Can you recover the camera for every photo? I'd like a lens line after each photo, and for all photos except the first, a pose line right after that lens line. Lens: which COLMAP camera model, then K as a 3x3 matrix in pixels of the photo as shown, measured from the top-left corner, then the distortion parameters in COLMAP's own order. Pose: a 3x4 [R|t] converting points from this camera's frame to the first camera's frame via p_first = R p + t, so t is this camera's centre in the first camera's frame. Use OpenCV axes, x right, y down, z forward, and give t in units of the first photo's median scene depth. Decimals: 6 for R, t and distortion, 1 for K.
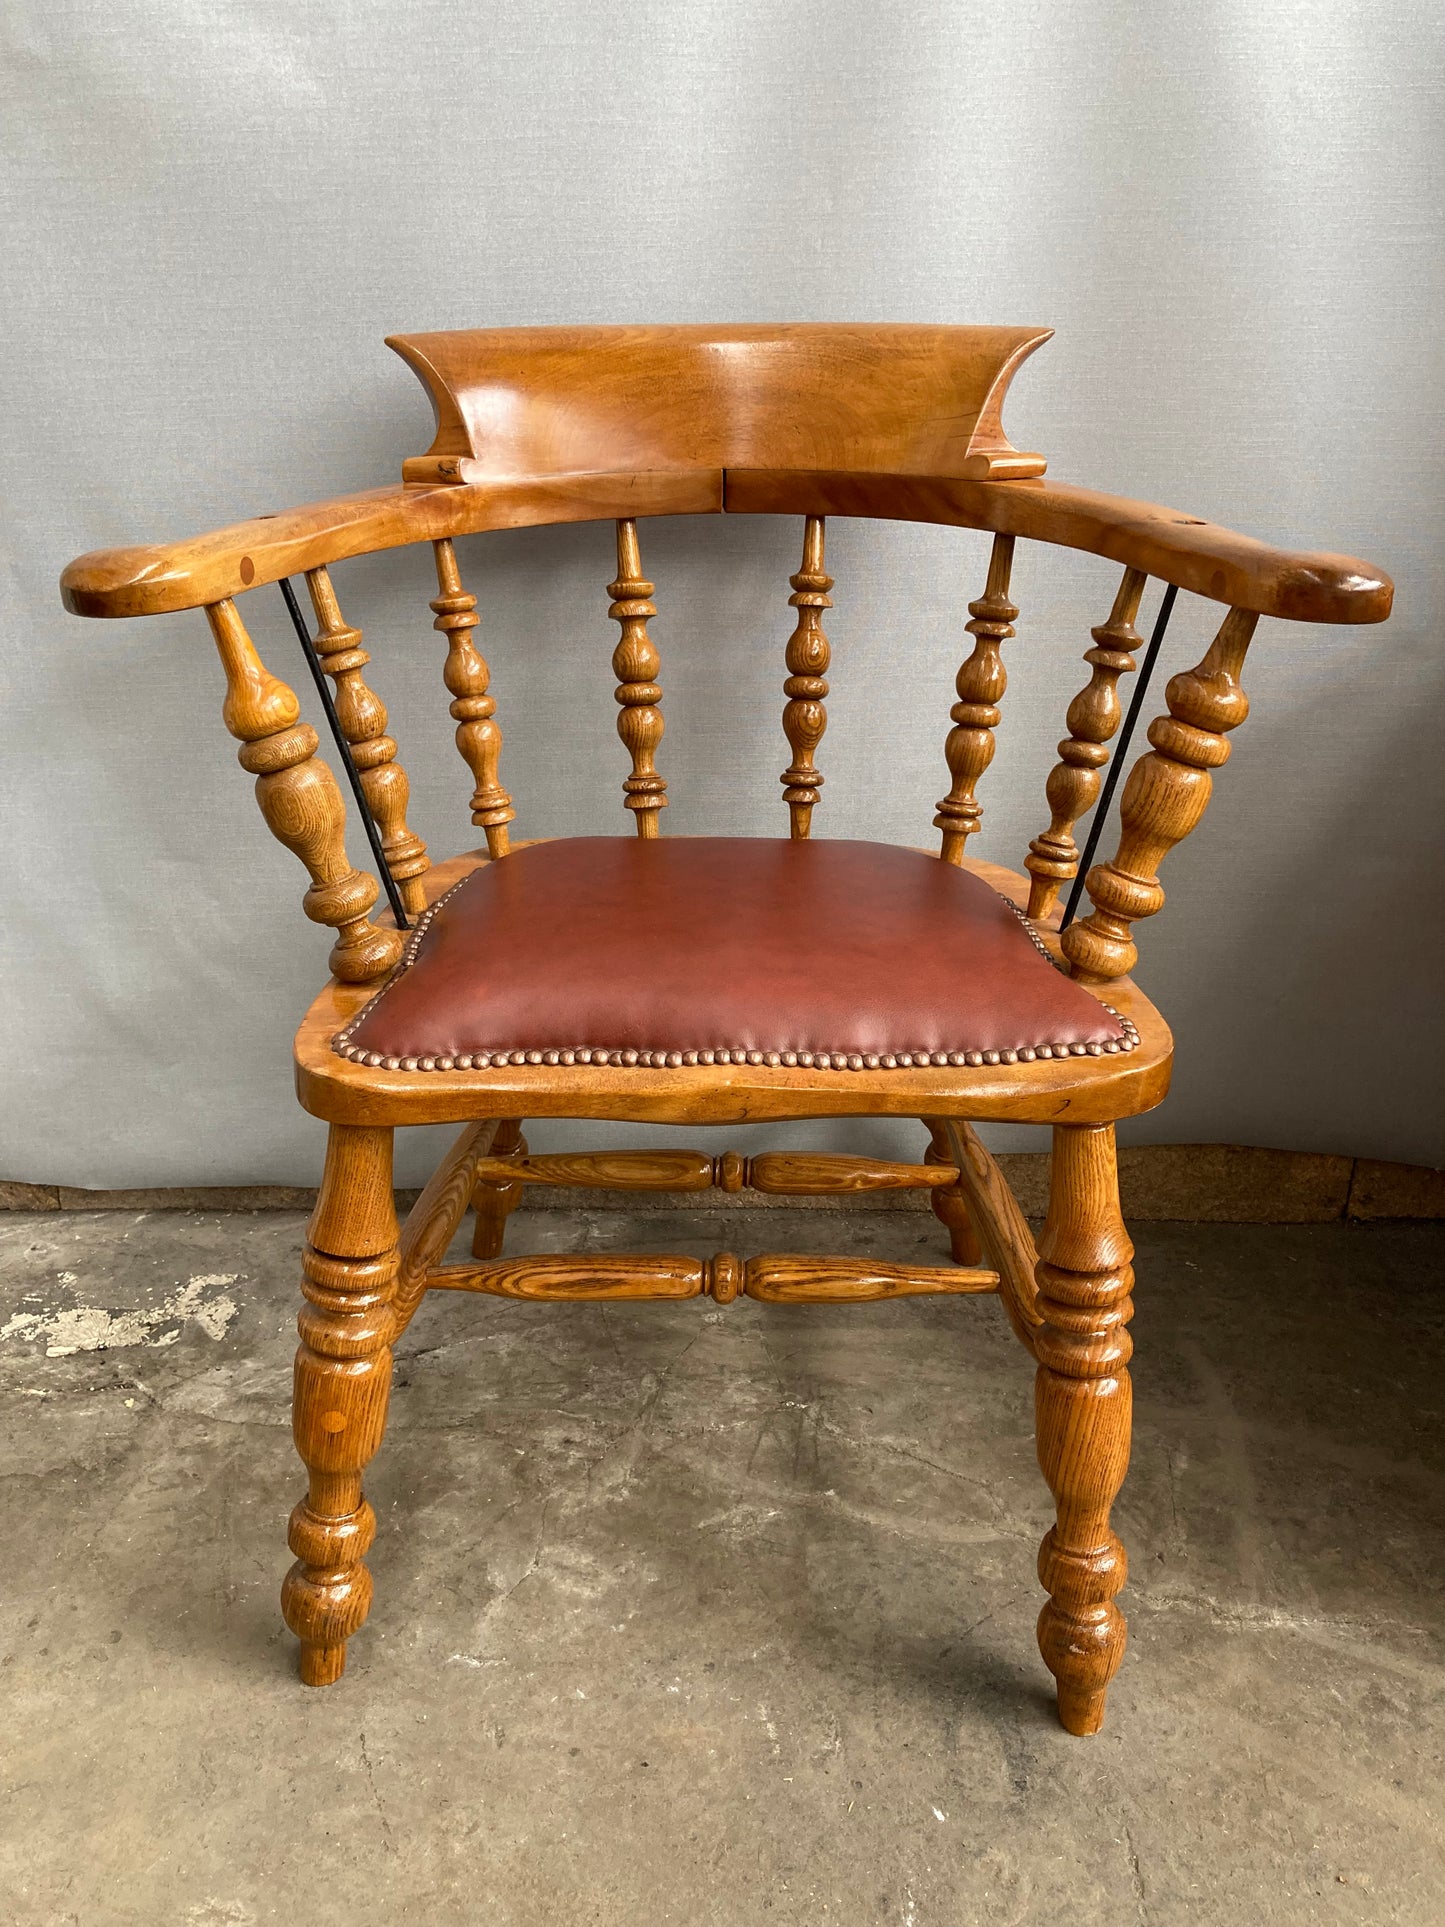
lens RADIAL K [[1604.3, 0, 729.4], [0, 1604.3, 942.5], [0, 0, 1]] dist [0.009056, -0.000587]
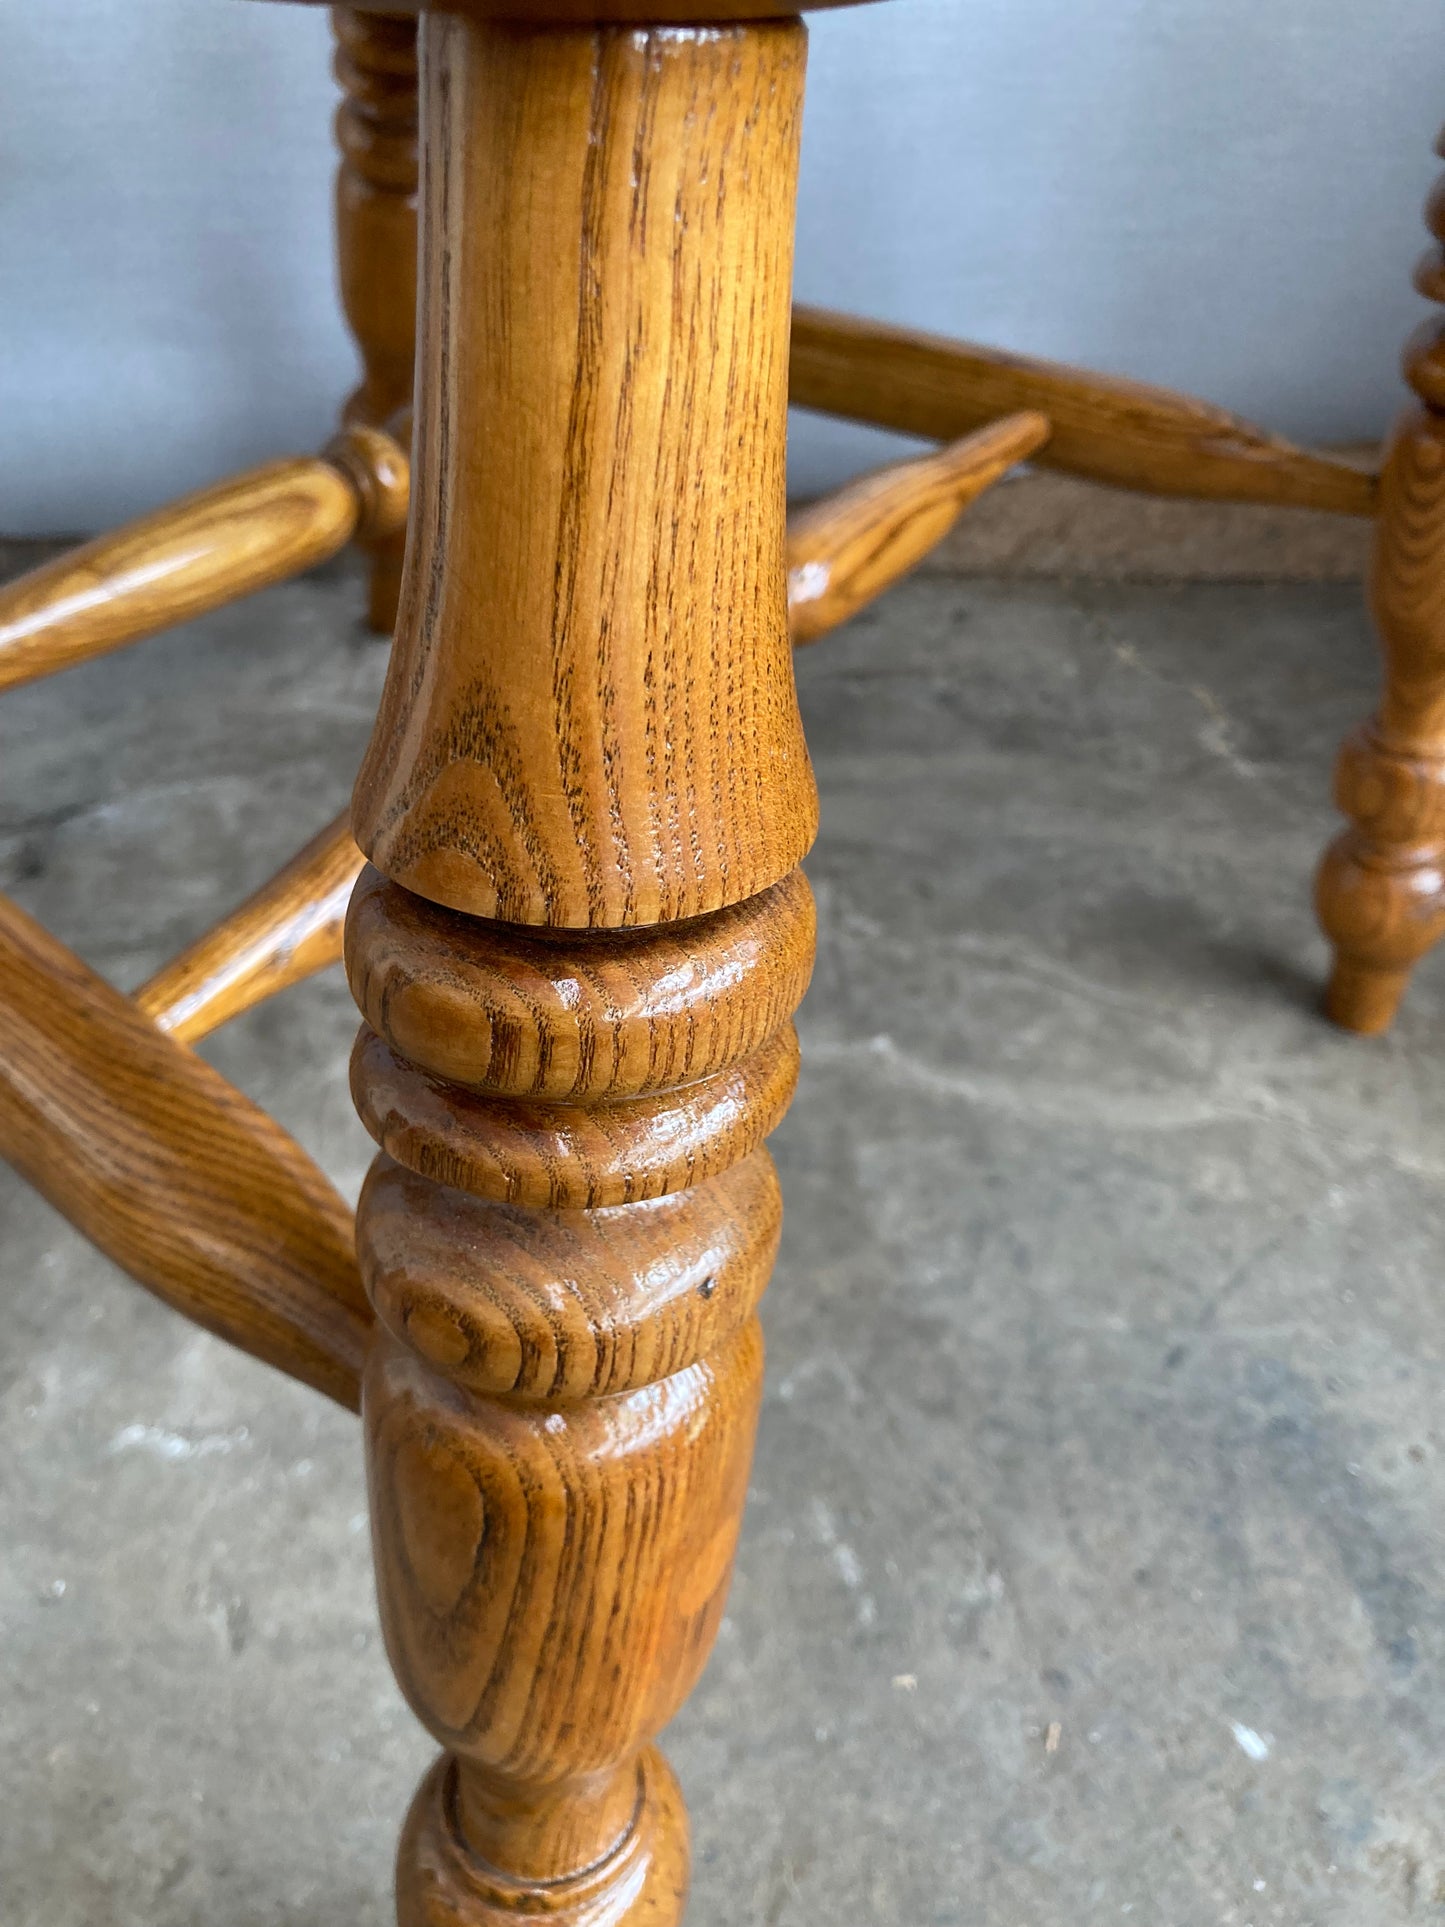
lens RADIAL K [[1604.3, 0, 704.9], [0, 1604.3, 973.6], [0, 0, 1]] dist [0.009056, -0.000587]
pose [[0.994258, -0.037113, 0.100370, -0.044789], [0.003853, 0.949743, 0.313008, 0.158917], [-0.106942, -0.310824, 0.944432, 0.524612]]
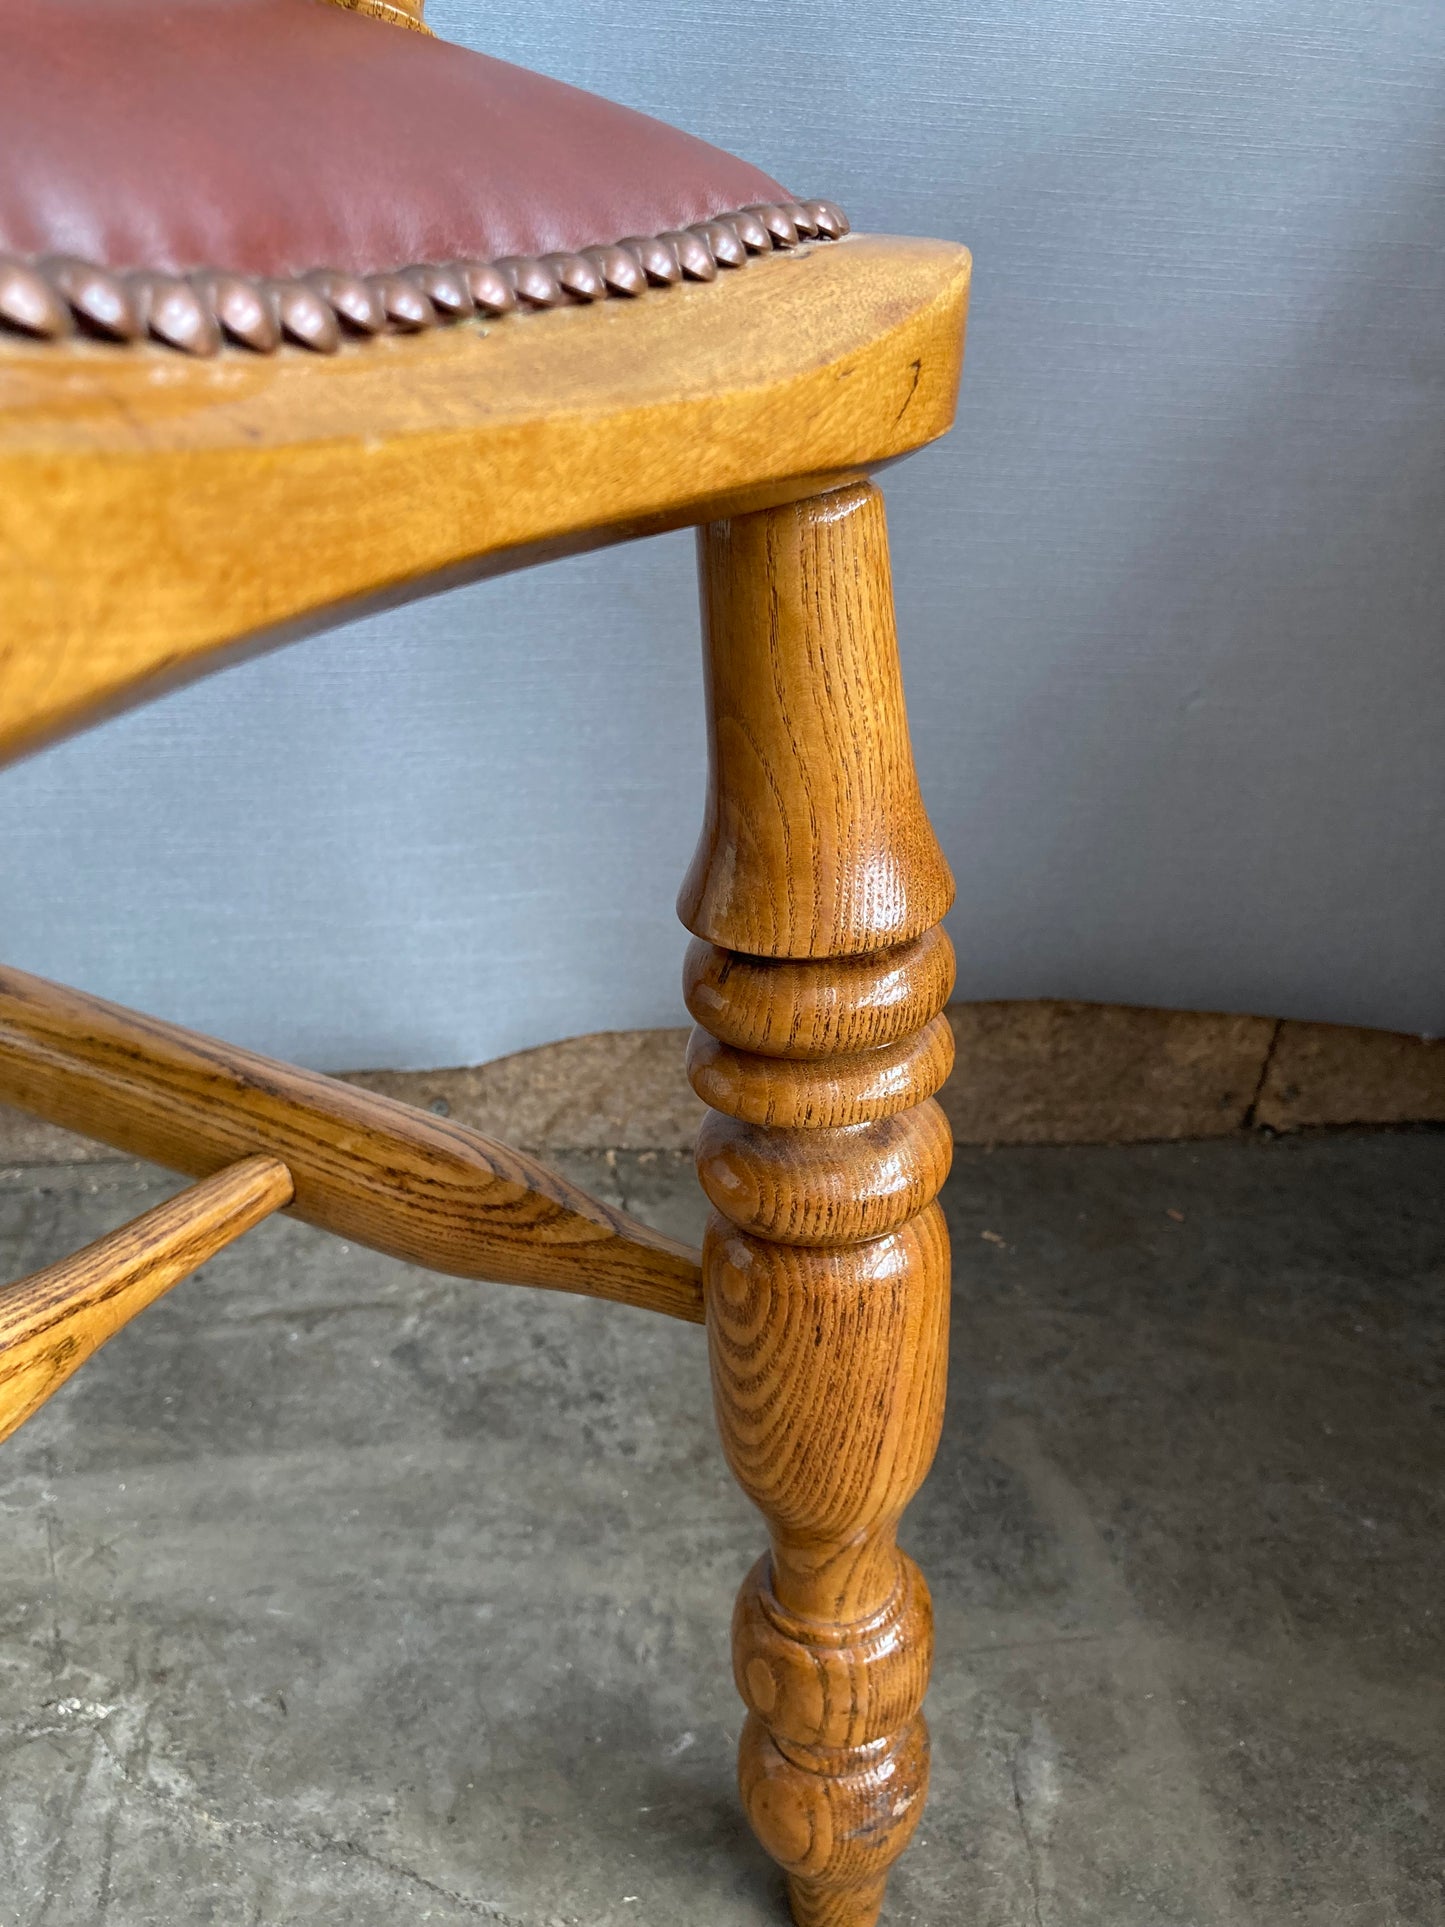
lens RADIAL K [[1604.3, 0, 705.2], [0, 1604.3, 967.7], [0, 0, 1]] dist [0.009056, -0.000587]
pose [[0.980543, -0.021513, 0.195124, 0.124888], [-0.000370, 0.993772, 0.111429, 0.073220], [-0.196306, -0.109333, 0.974428, 0.659490]]
